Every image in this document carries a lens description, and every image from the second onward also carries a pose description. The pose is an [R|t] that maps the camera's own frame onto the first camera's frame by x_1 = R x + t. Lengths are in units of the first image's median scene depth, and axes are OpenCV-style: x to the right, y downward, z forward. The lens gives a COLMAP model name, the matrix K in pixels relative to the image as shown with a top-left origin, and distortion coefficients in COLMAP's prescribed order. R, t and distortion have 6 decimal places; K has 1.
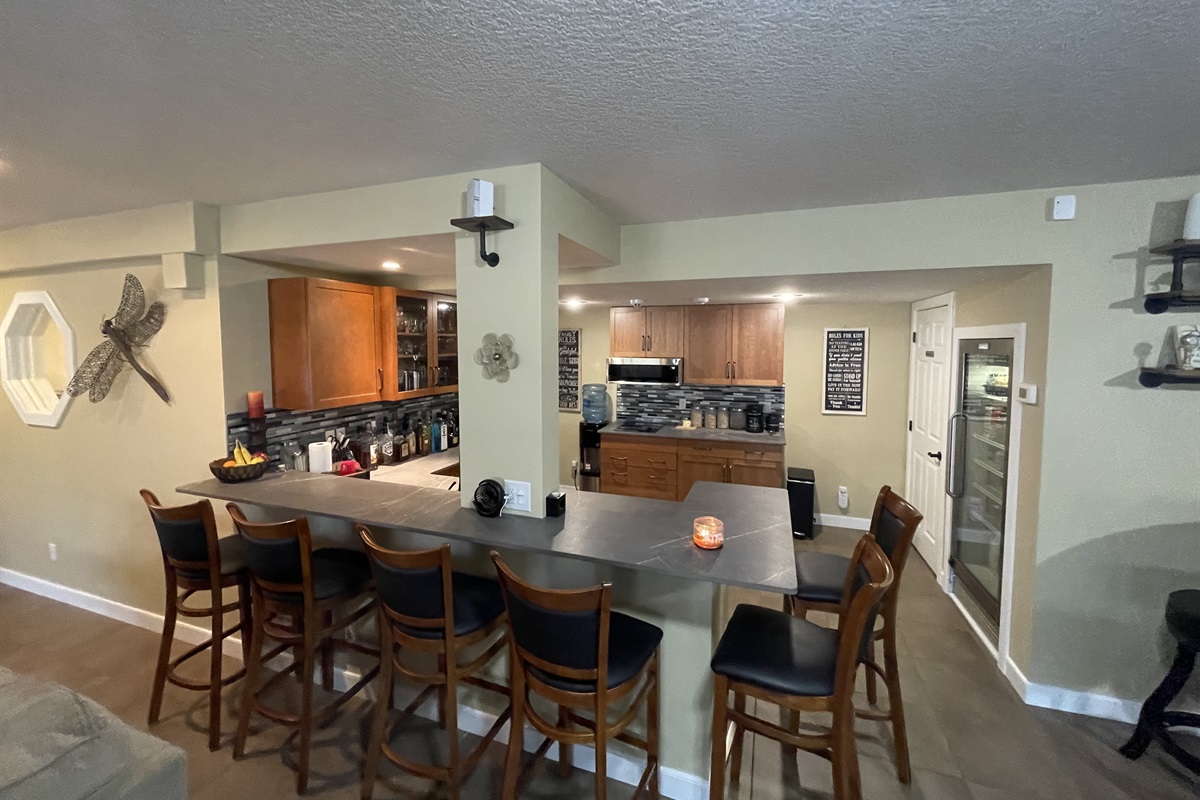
lens RADIAL K [[489.3, 0, 590.4], [0, 489.3, 384.5], [0, 0, 1]] dist [-0.006303, 0.000462]
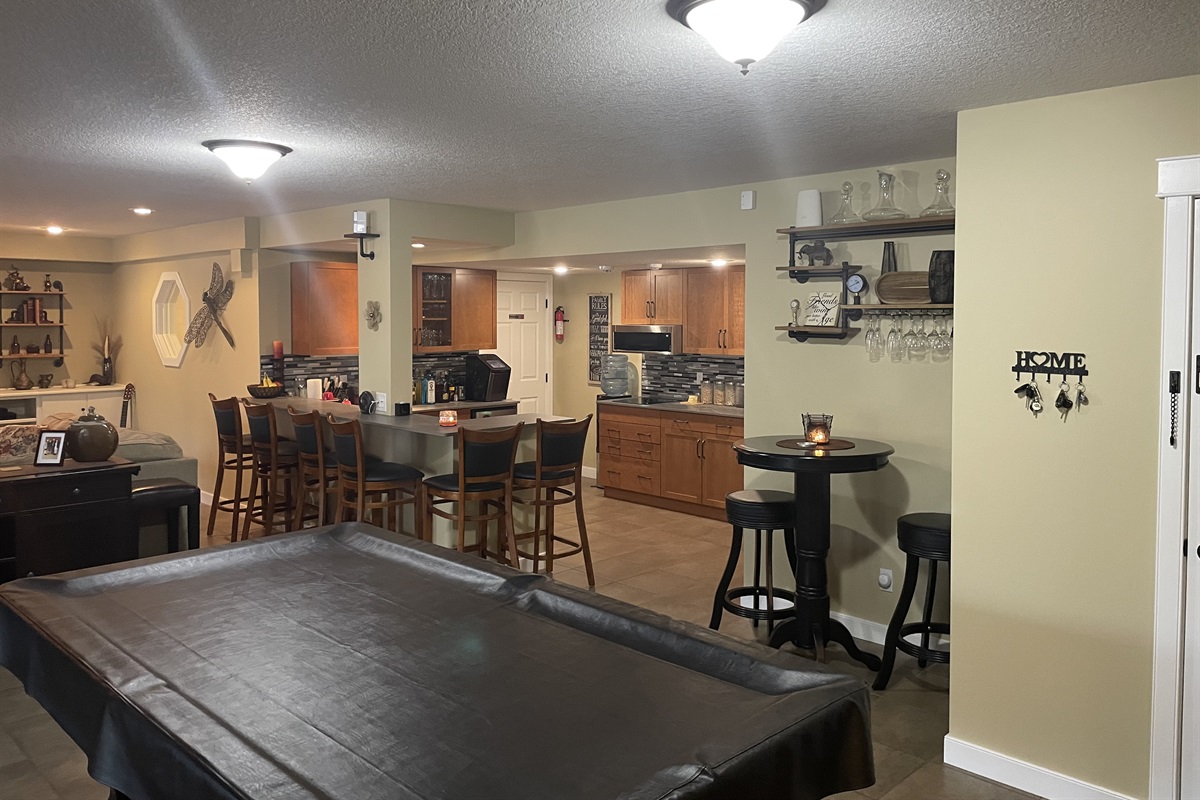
lens RADIAL K [[921.9, 0, 599.7], [0, 921.9, 397.7], [0, 0, 1]] dist [-0.002469, -0.001512]
pose [[0.909751, 0.040007, -0.413223, 1.285490], [-0.037574, 0.999196, 0.014016, 0.105248], [0.413451, 0.002775, 0.910522, -1.069344]]
